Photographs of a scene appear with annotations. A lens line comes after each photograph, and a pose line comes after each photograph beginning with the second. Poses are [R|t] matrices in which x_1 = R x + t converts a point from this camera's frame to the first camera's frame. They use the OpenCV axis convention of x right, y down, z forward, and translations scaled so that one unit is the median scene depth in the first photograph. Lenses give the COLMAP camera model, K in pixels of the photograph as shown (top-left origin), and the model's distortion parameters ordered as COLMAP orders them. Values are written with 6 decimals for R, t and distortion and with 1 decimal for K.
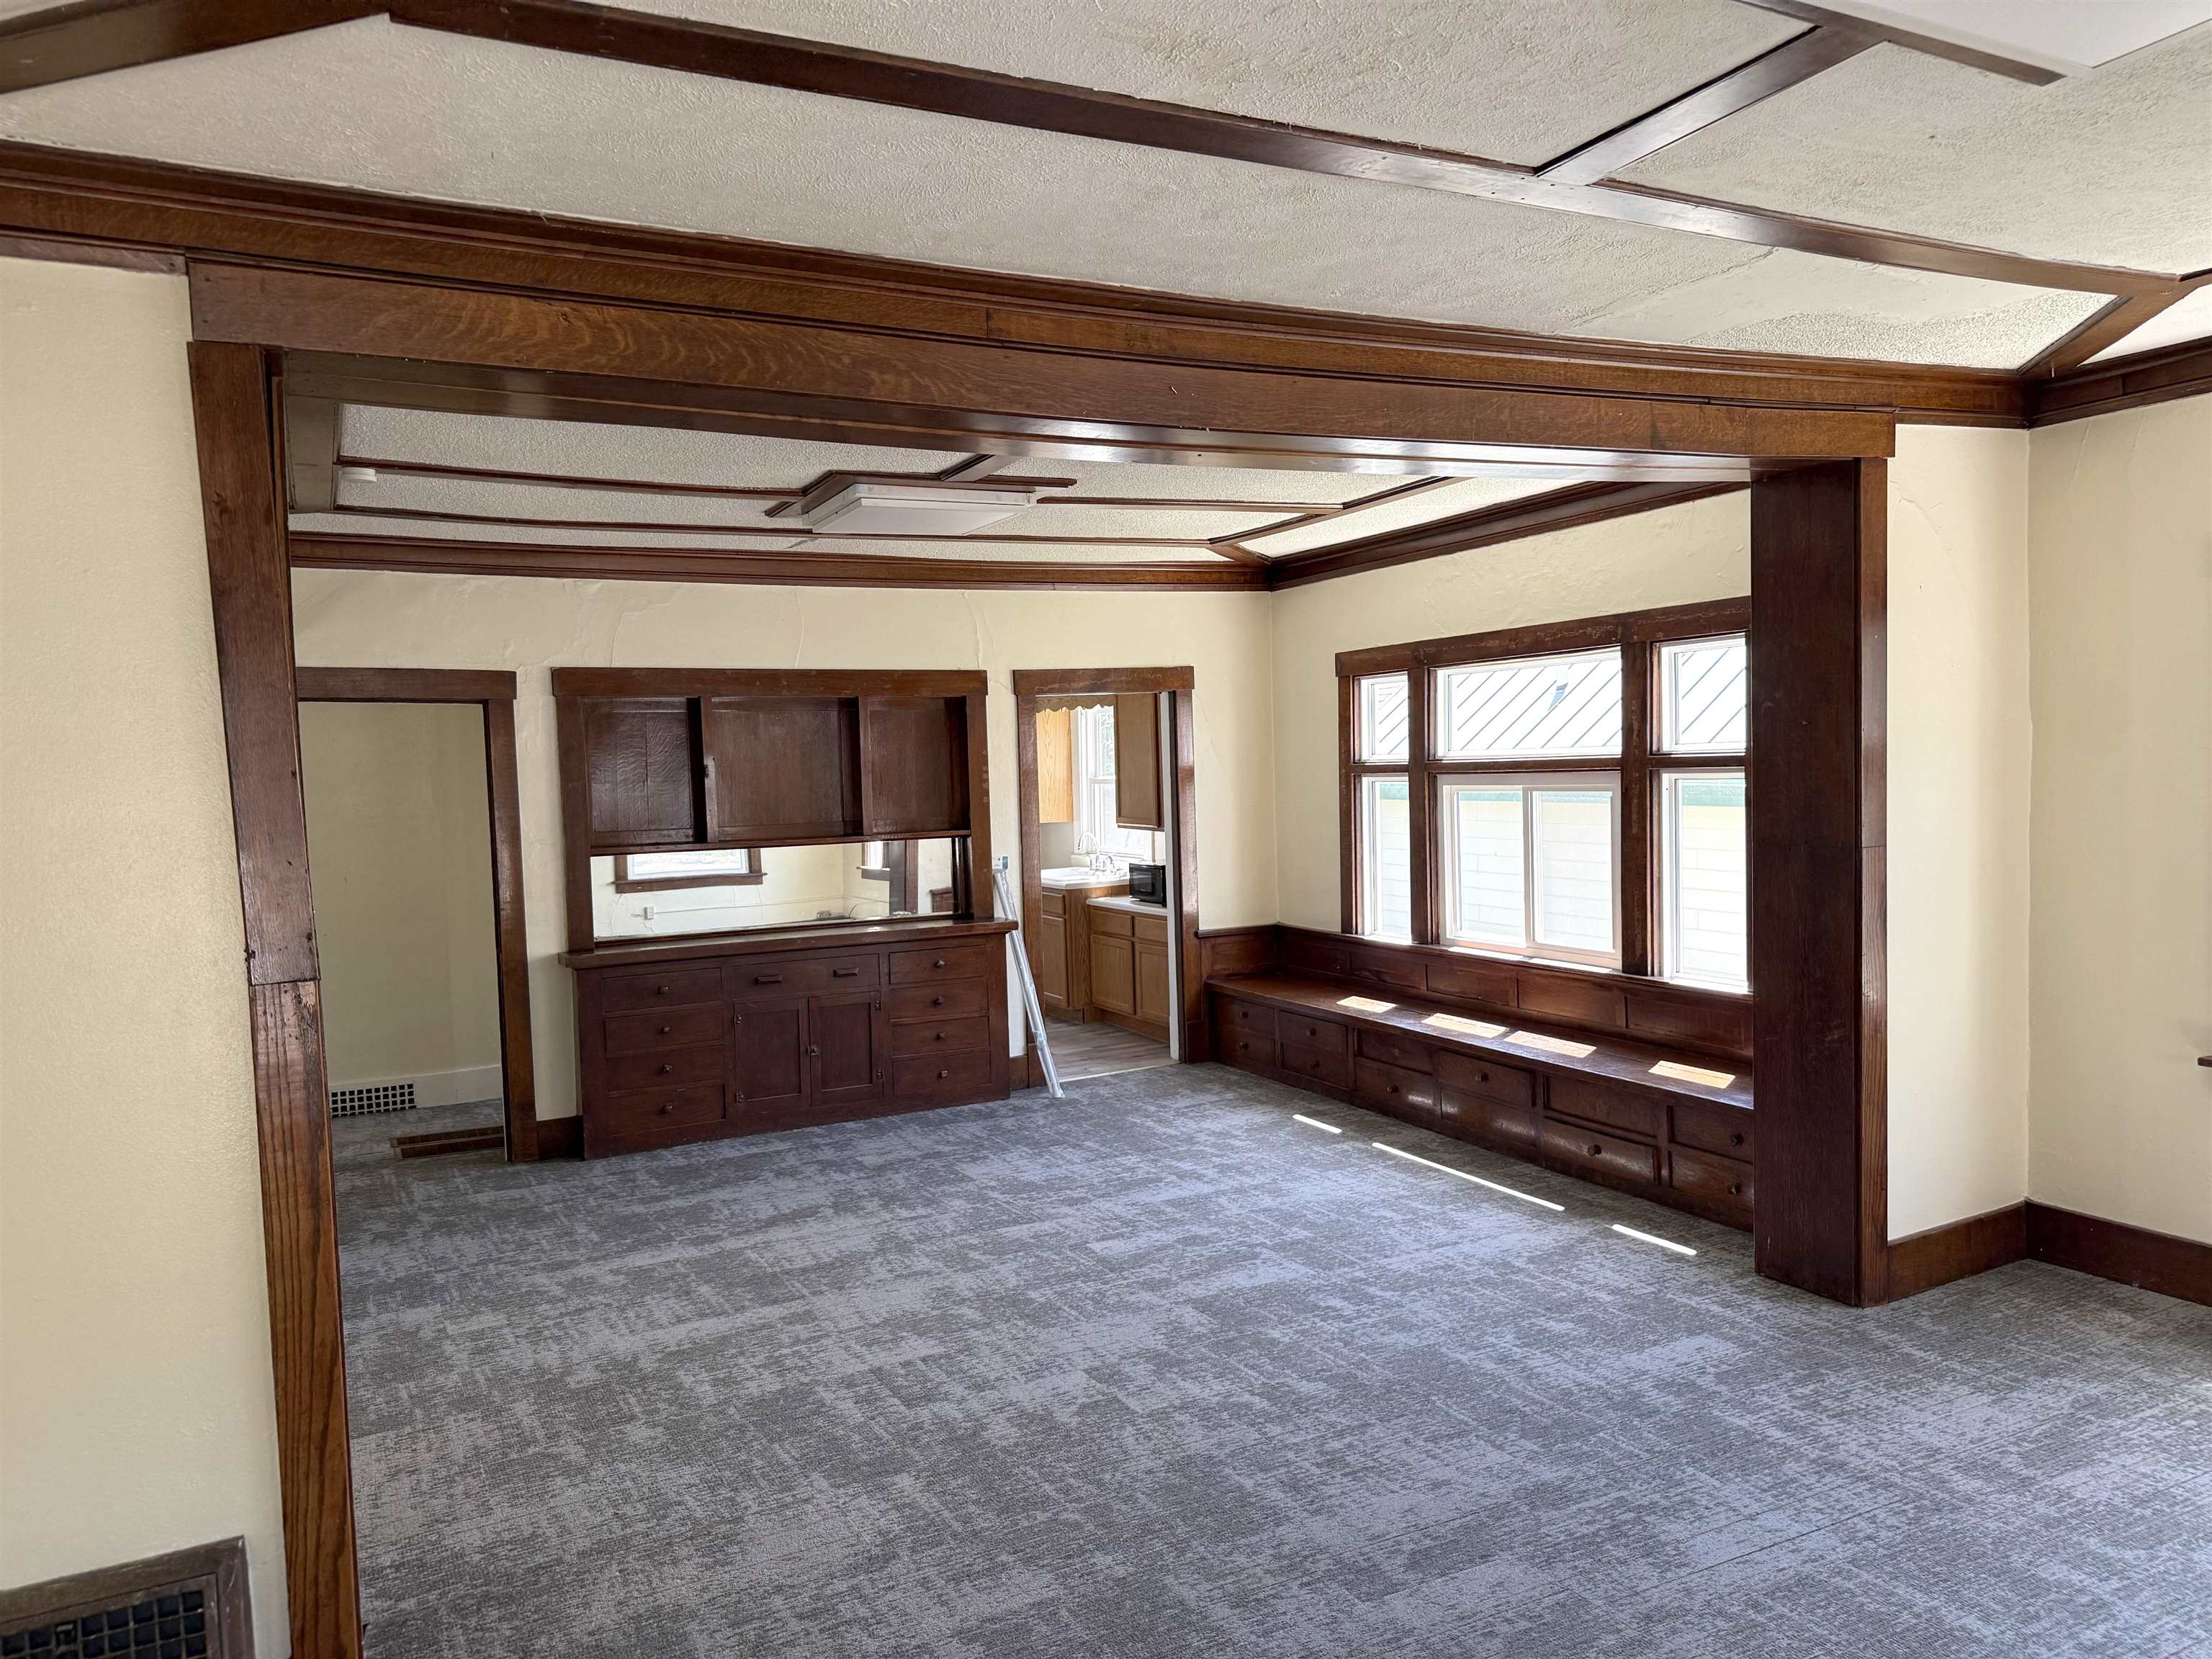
lens RADIAL K [[1563.2, 0, 1112.0], [0, 1563.2, 835.8], [0, 0, 1]] dist [0.007781, -0.007595]
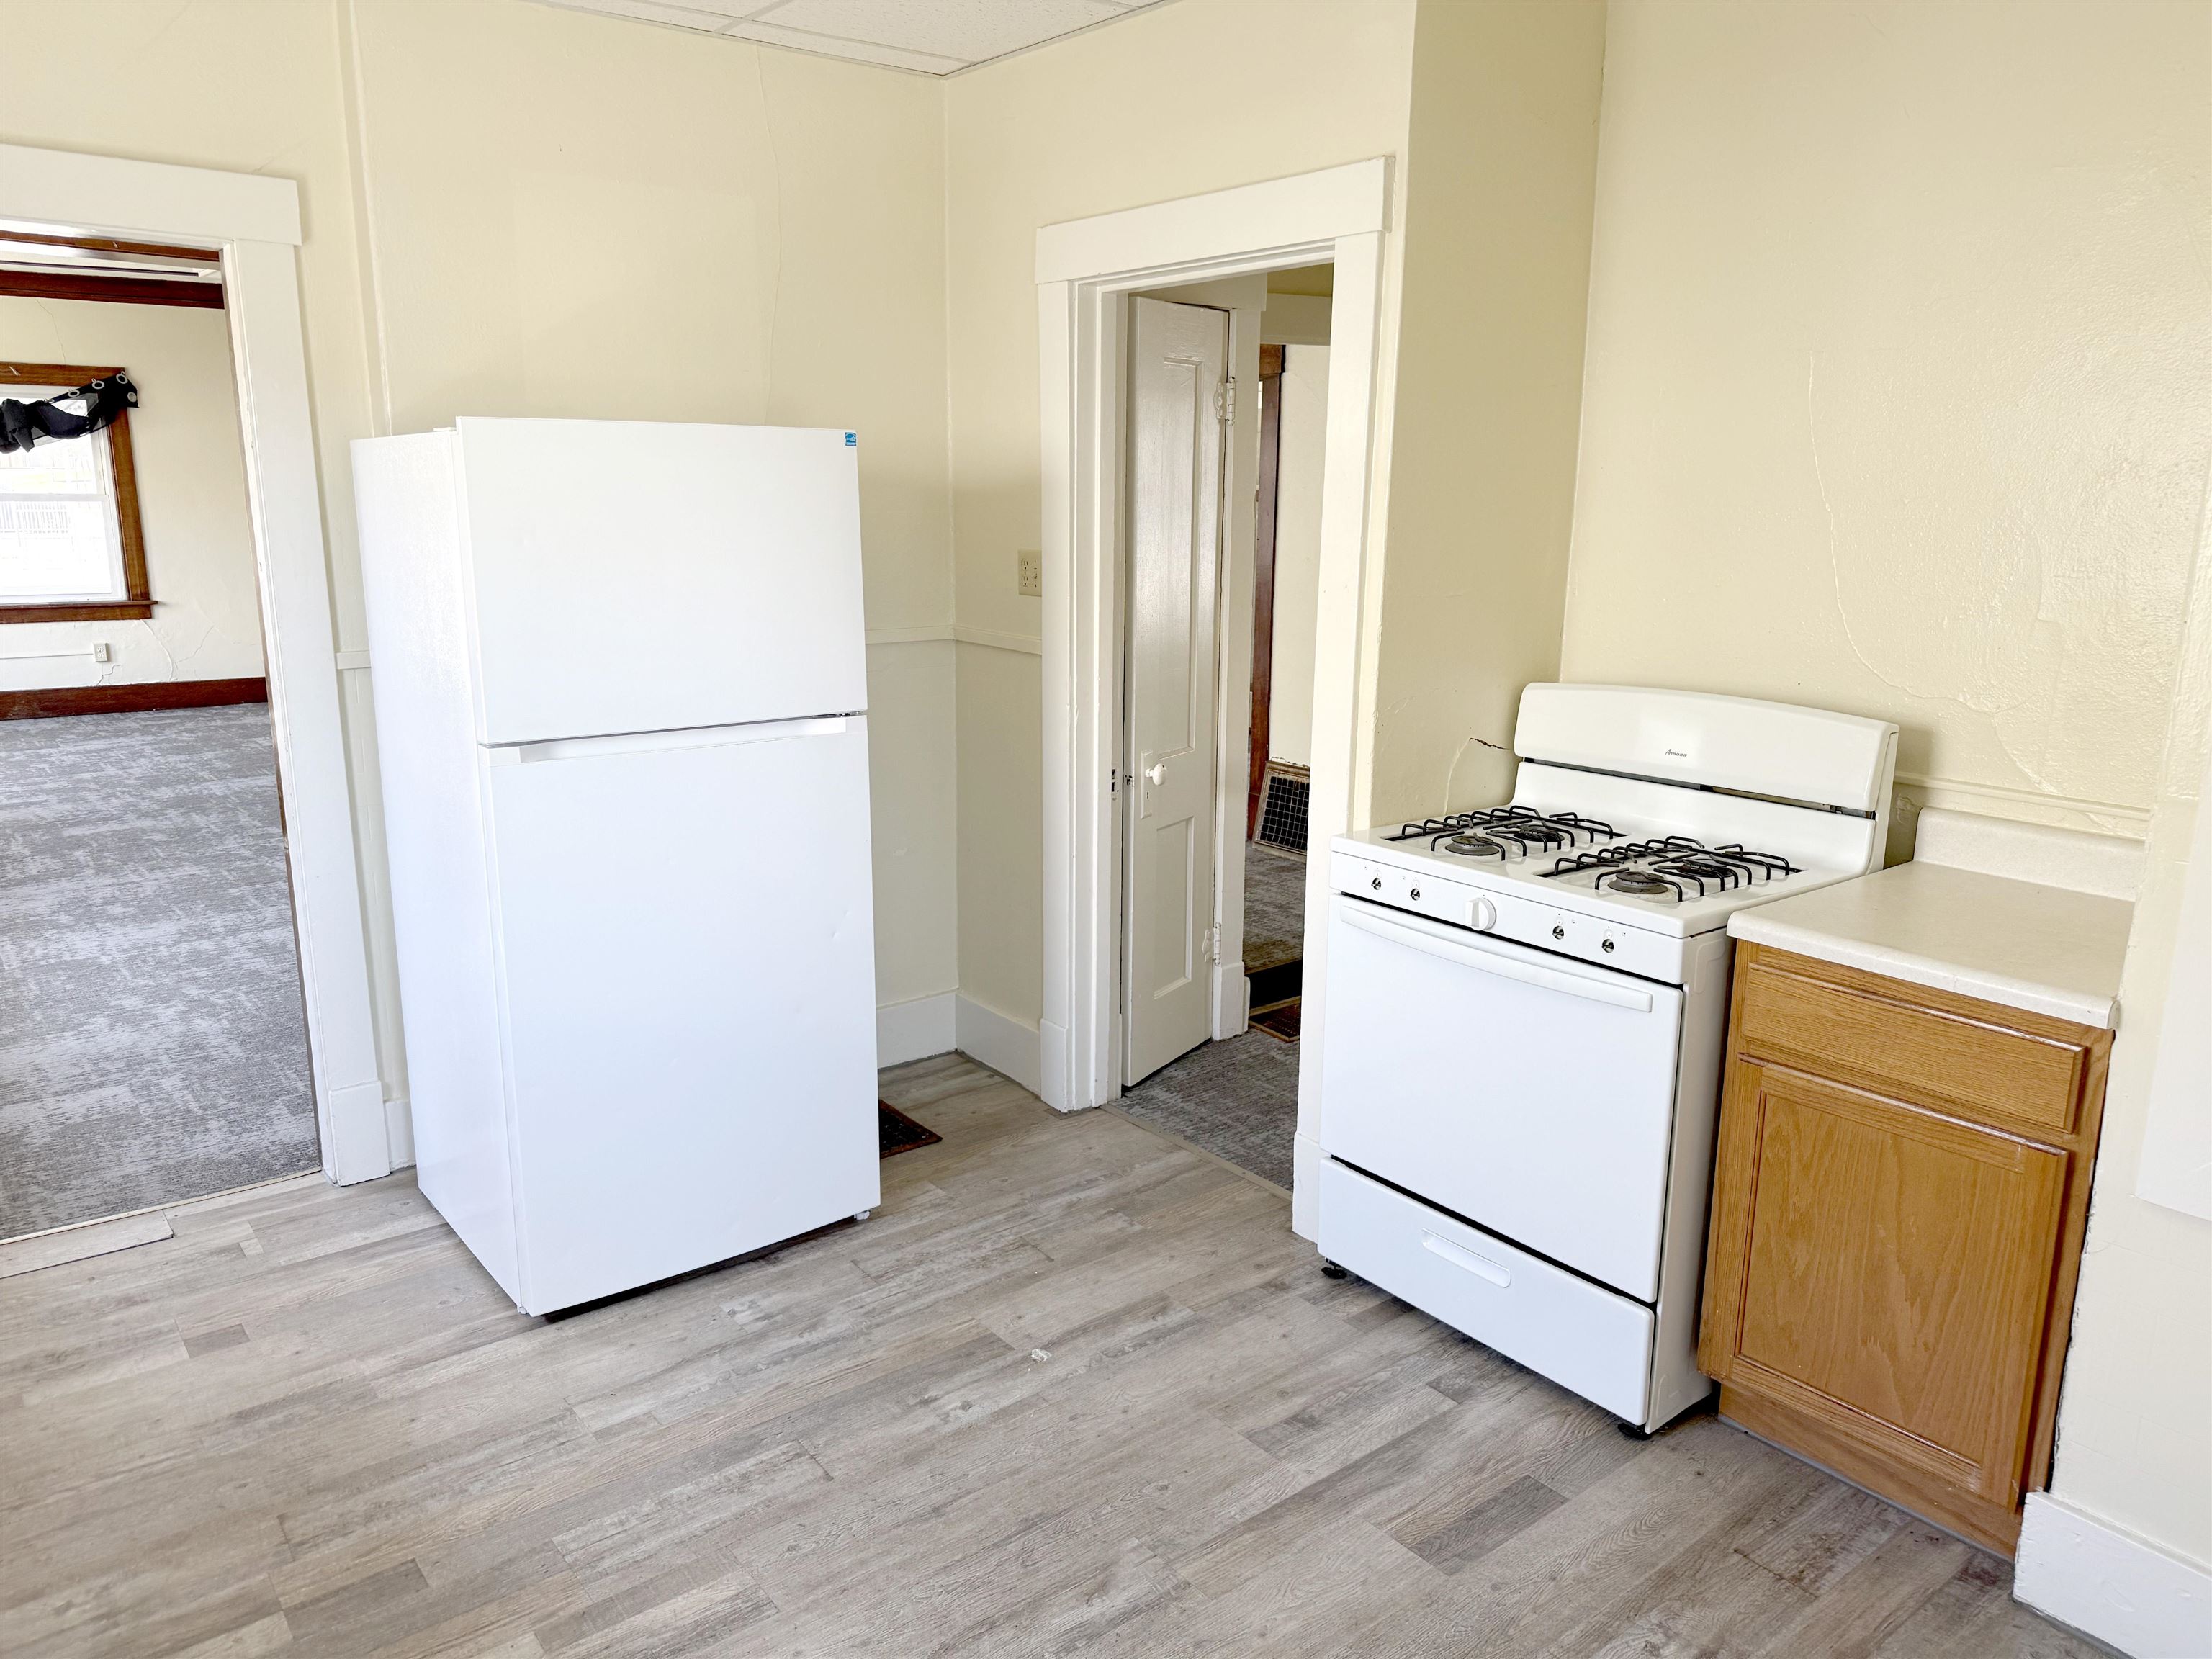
lens RADIAL K [[1559.1, 0, 1113.8], [0, 1559.1, 822.3], [0, 0, 1]] dist [-0.009690, -0.005109]
pose [[-0.979247, 0.067133, -0.191228, -0.334889], [0.013878, 0.963543, 0.267192, -0.084109], [0.202194, 0.258993, -0.944479, 2.656042]]
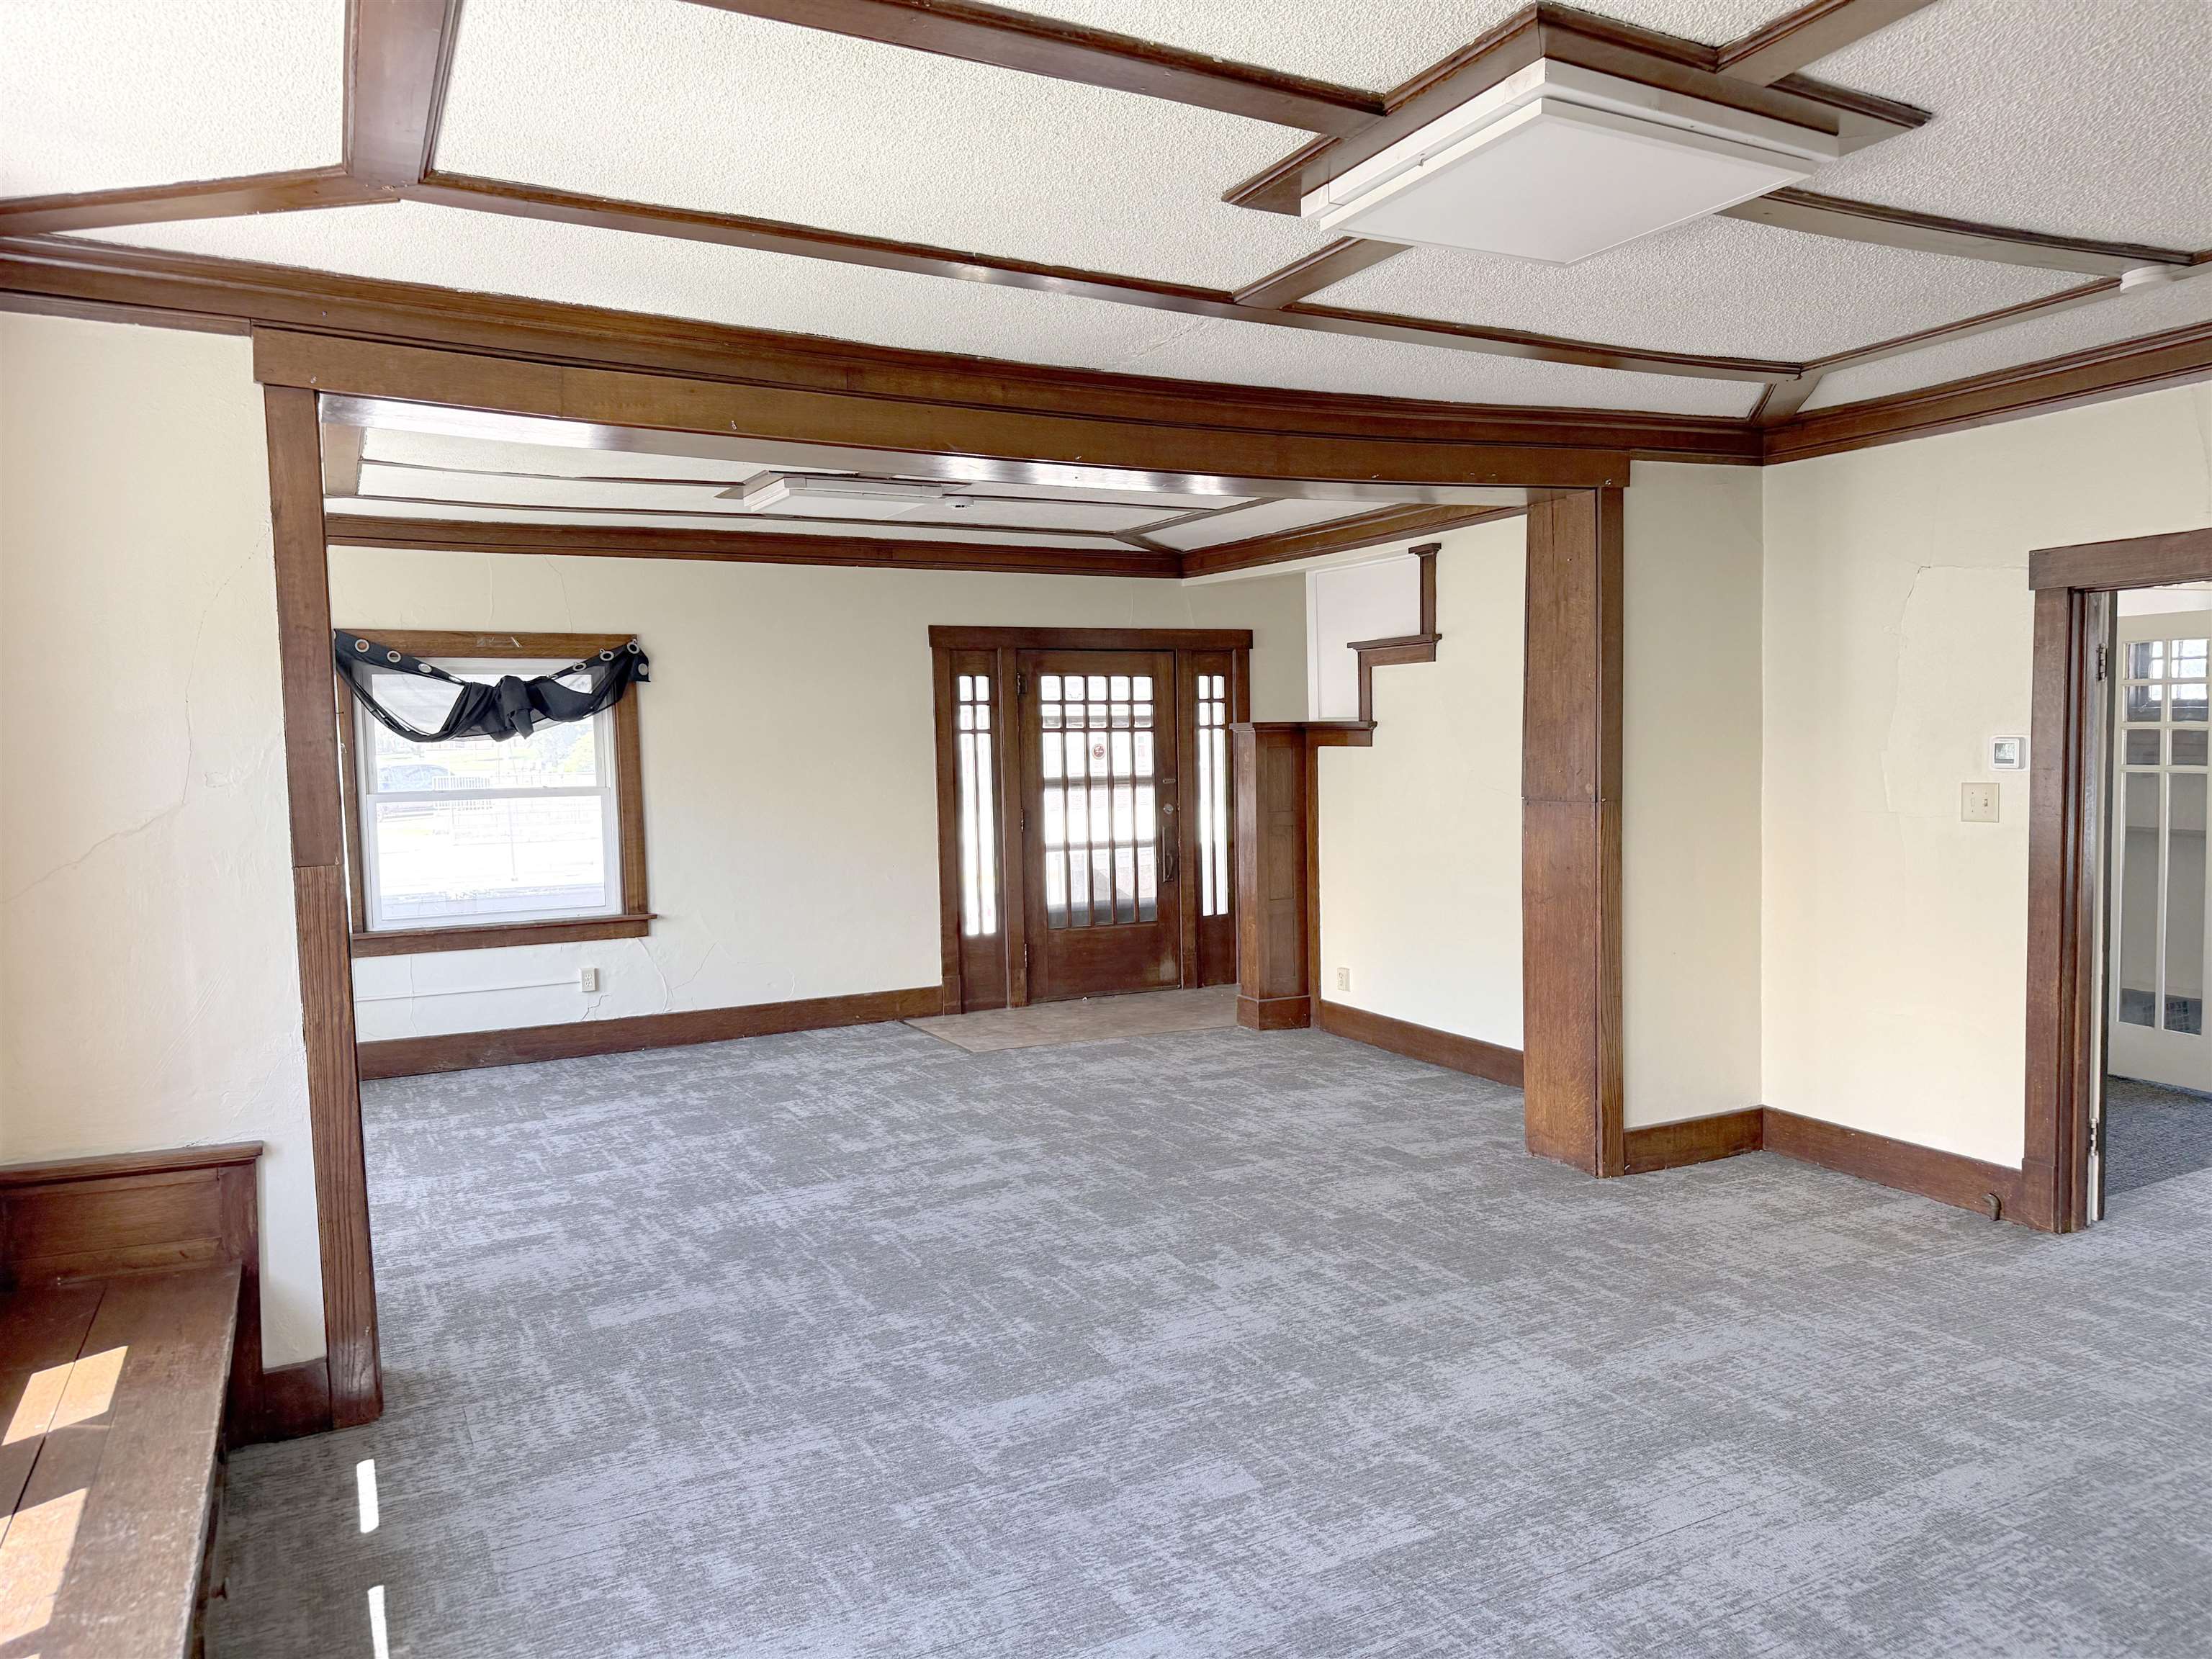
lens RADIAL K [[1548.1, 0, 1172.1], [0, 1548.1, 837.9], [0, 0, 1]] dist [0.006477, -0.001530]
pose [[-0.997734, 0.058207, -0.033750, 0.031557], [0.053731, 0.991192, 0.121045, -0.087842], [0.040499, 0.118958, -0.992073, 1.968324]]
